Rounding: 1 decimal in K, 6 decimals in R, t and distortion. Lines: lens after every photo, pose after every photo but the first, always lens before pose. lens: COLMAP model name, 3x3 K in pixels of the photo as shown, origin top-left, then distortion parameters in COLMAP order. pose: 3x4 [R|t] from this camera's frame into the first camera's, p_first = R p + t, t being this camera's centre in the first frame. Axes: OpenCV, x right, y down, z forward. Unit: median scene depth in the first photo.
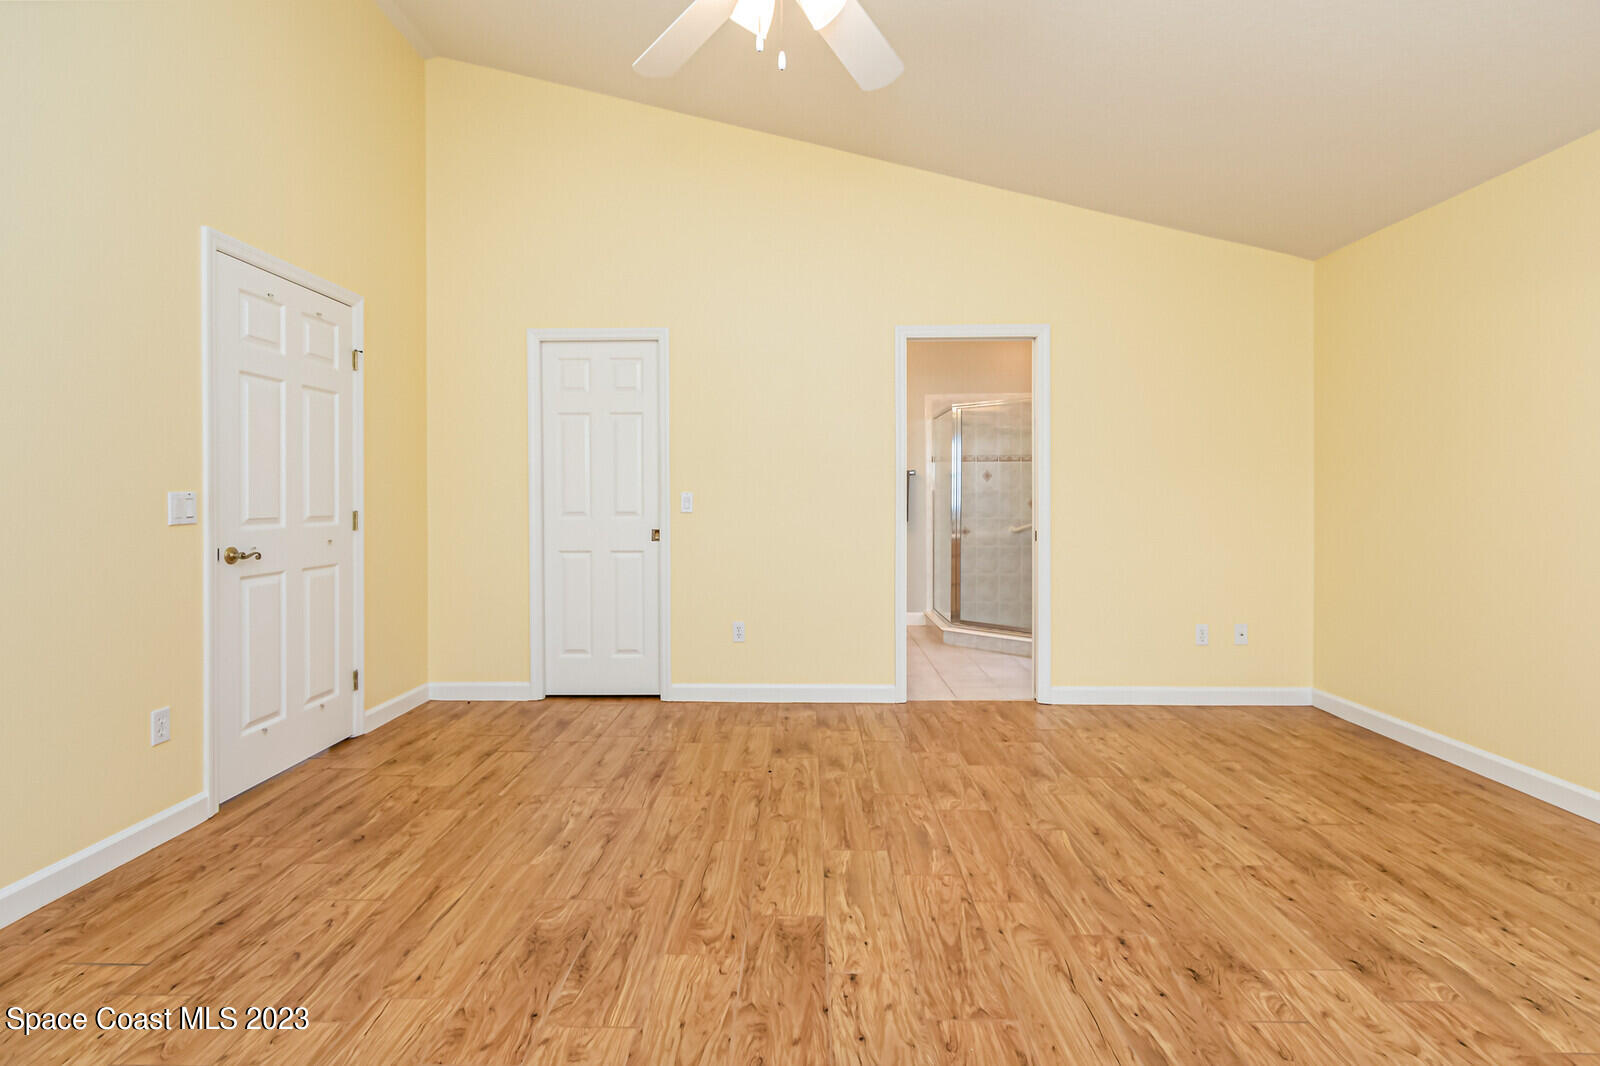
lens RADIAL K [[763.6, 0, 792.8], [0, 763.6, 499.3], [0, 0, 1]] dist [0.002418, -0.000735]
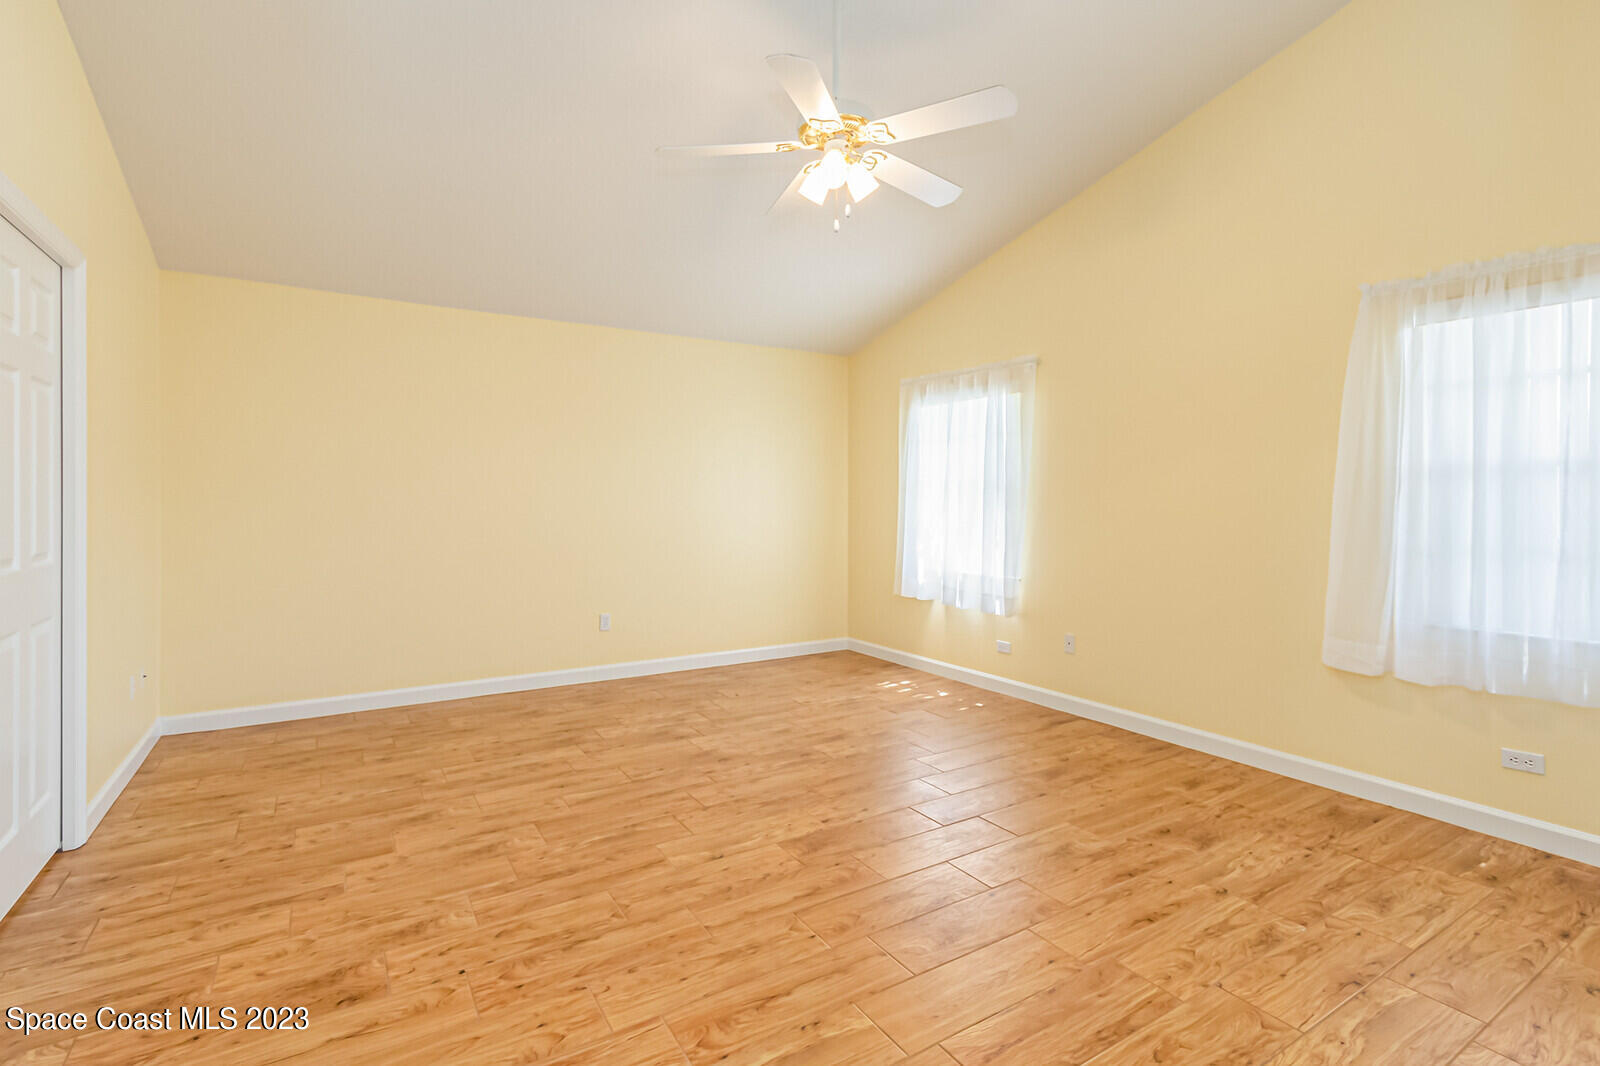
lens RADIAL K [[763.6, 0, 792.8], [0, 763.6, 499.3], [0, 0, 1]] dist [0.002418, -0.000735]
pose [[-0.565000, 0.002882, 0.825086, -0.859678], [-0.001790, 0.999987, -0.004719, -0.033000], [-0.825089, -0.004143, -0.564988, 1.392729]]
